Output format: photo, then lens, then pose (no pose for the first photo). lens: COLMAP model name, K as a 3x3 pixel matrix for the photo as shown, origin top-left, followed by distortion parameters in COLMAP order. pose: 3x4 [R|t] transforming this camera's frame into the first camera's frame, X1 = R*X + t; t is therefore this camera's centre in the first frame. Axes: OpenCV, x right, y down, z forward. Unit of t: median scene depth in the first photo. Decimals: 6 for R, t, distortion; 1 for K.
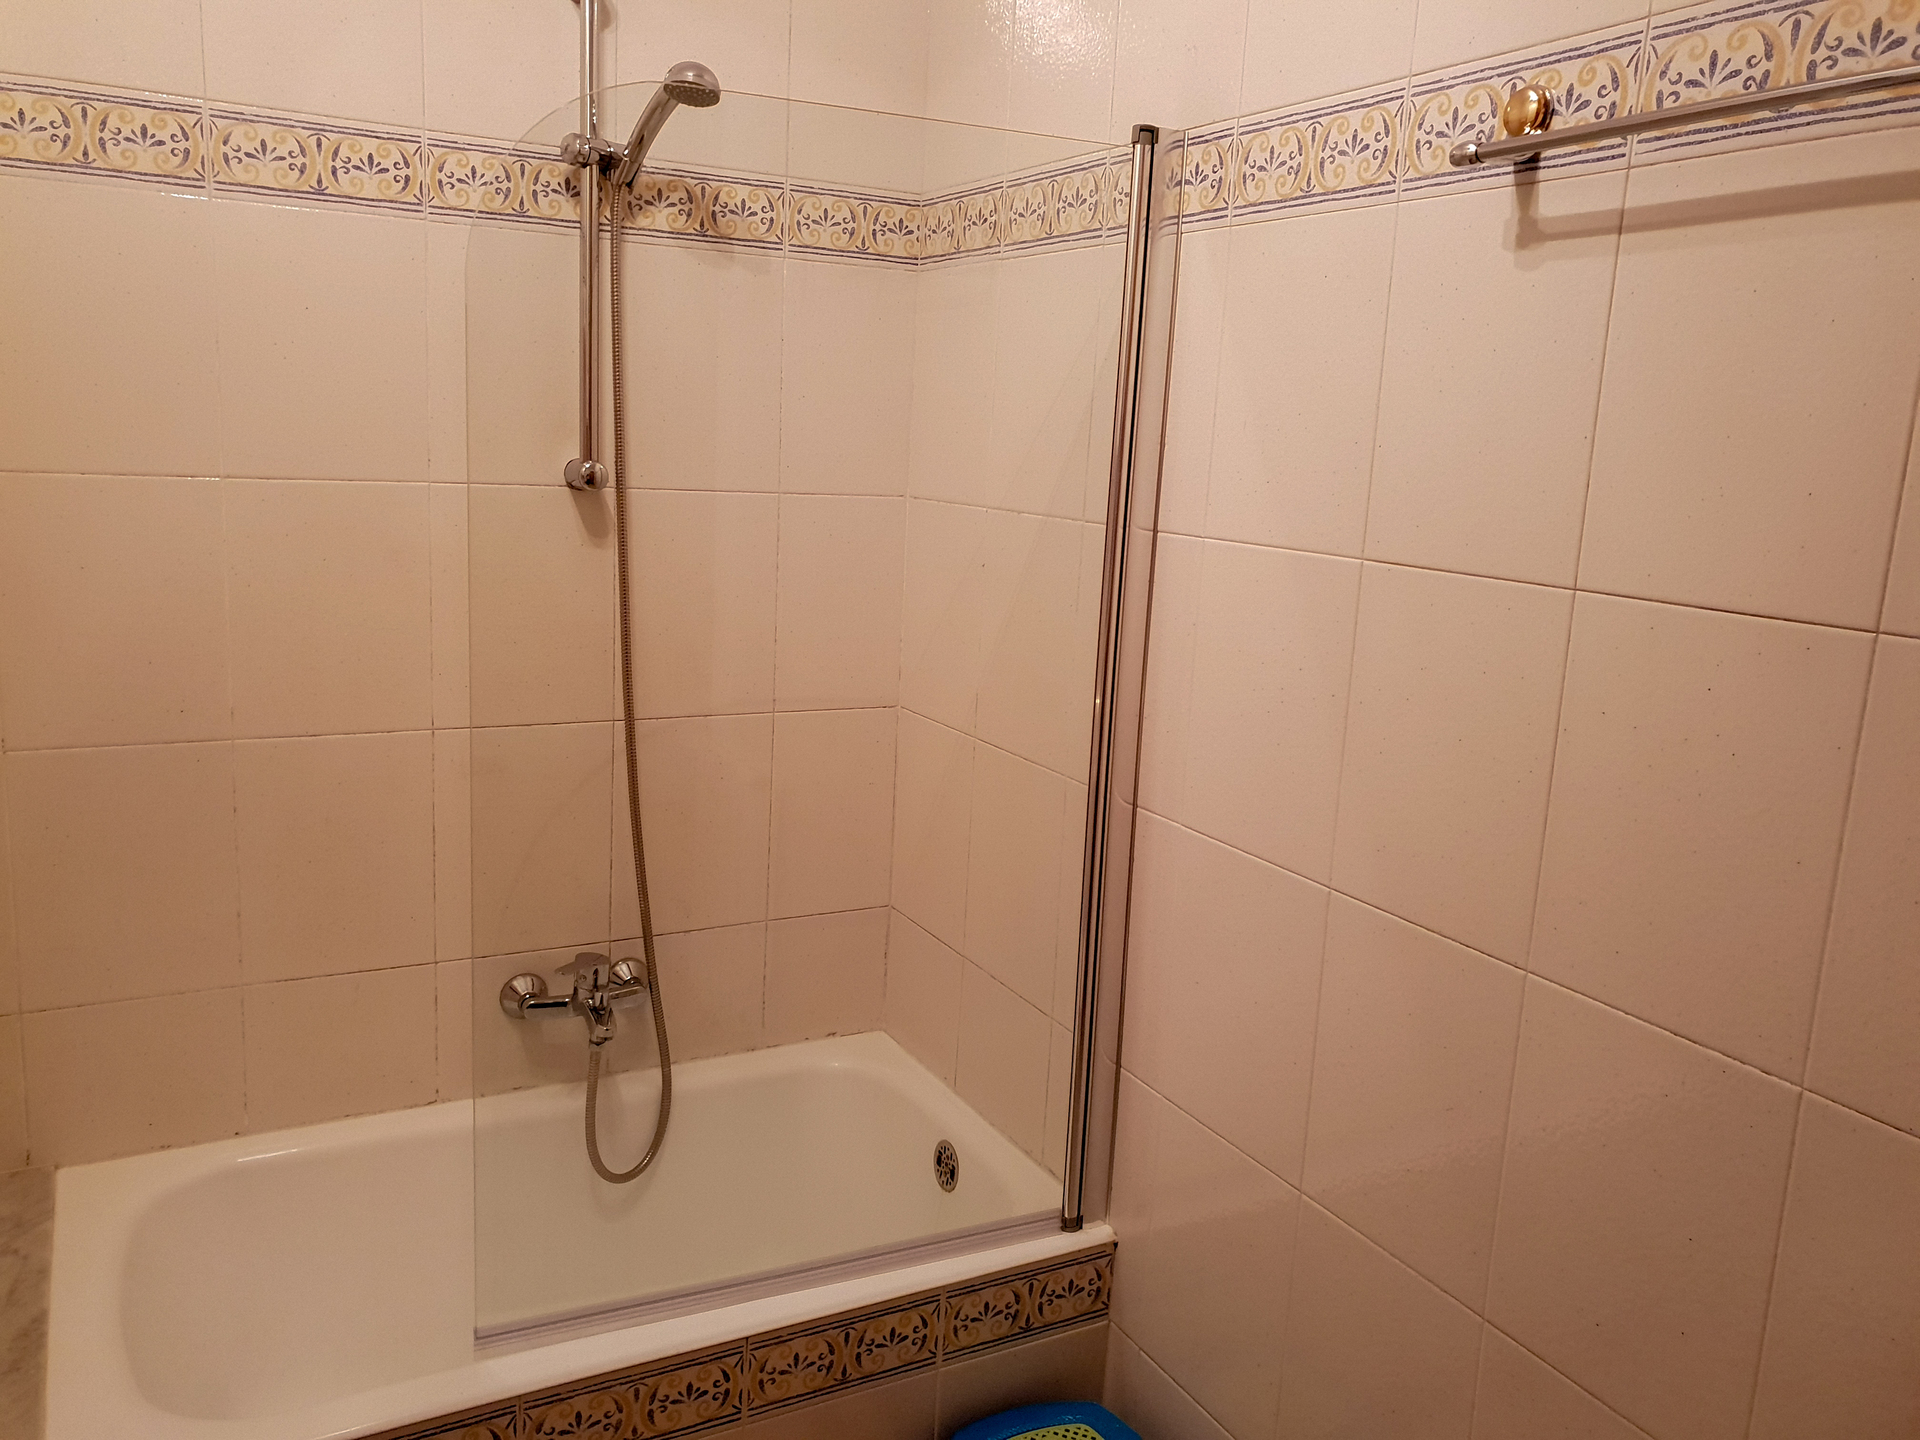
lens RADIAL K [[1510.3, 0, 949.0], [0, 1510.3, 723.2], [0, 0, 1]] dist [0.036738, -0.010305]
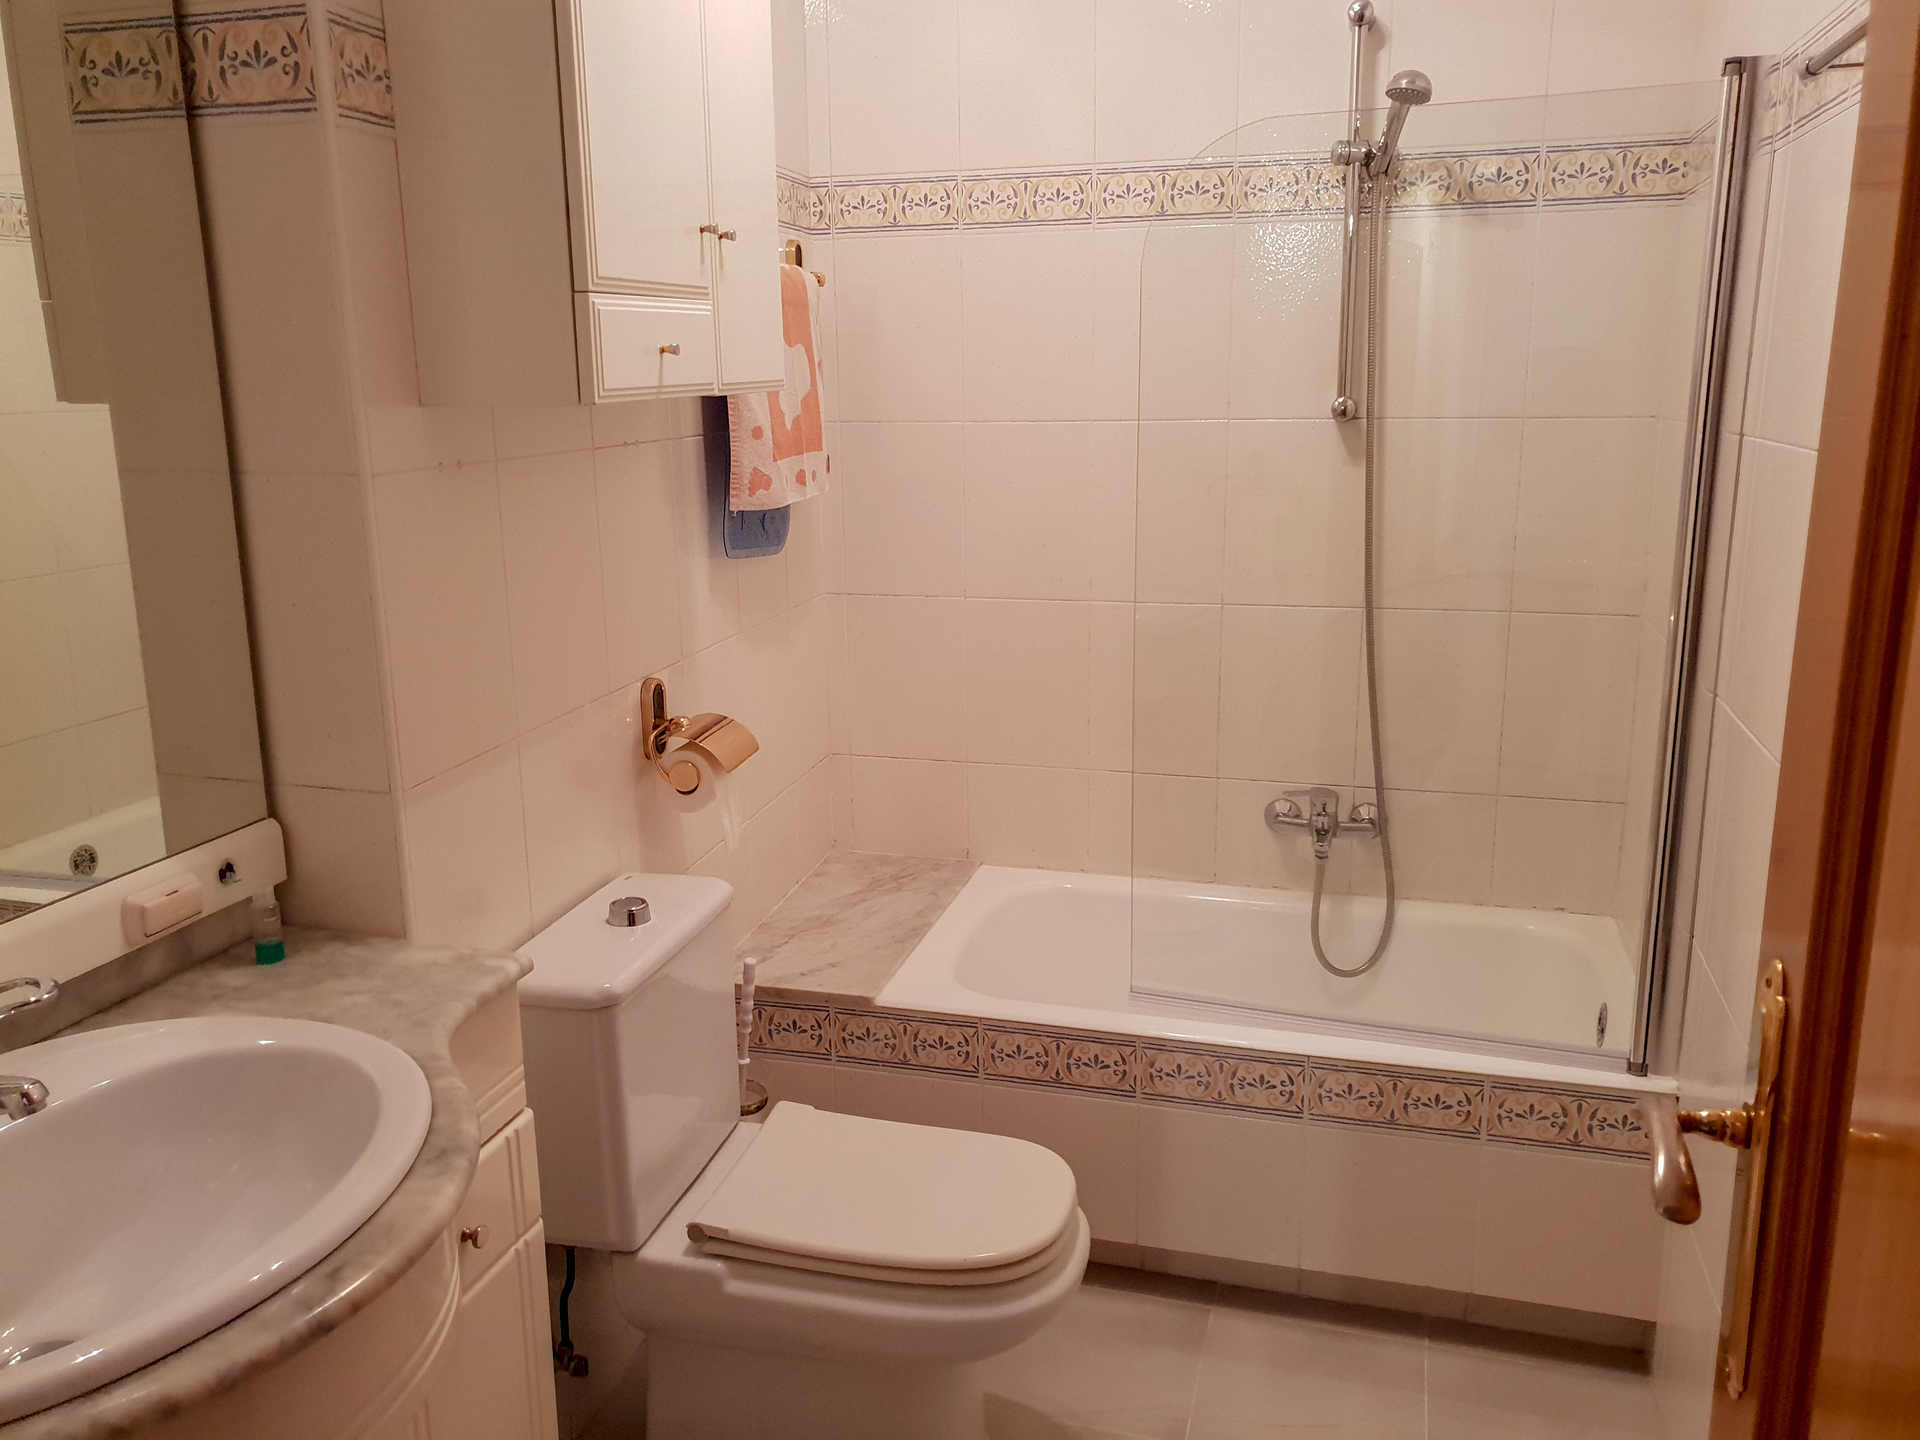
lens RADIAL K [[1510.3, 0, 963.6], [0, 1510.3, 710.9], [0, 0, 1]] dist [0.036738, -0.010305]
pose [[0.722559, 0.099835, -0.684063, 0.421974], [-0.095904, 0.994425, 0.043831, 0.064528], [0.684625, 0.033934, 0.728105, -0.137013]]
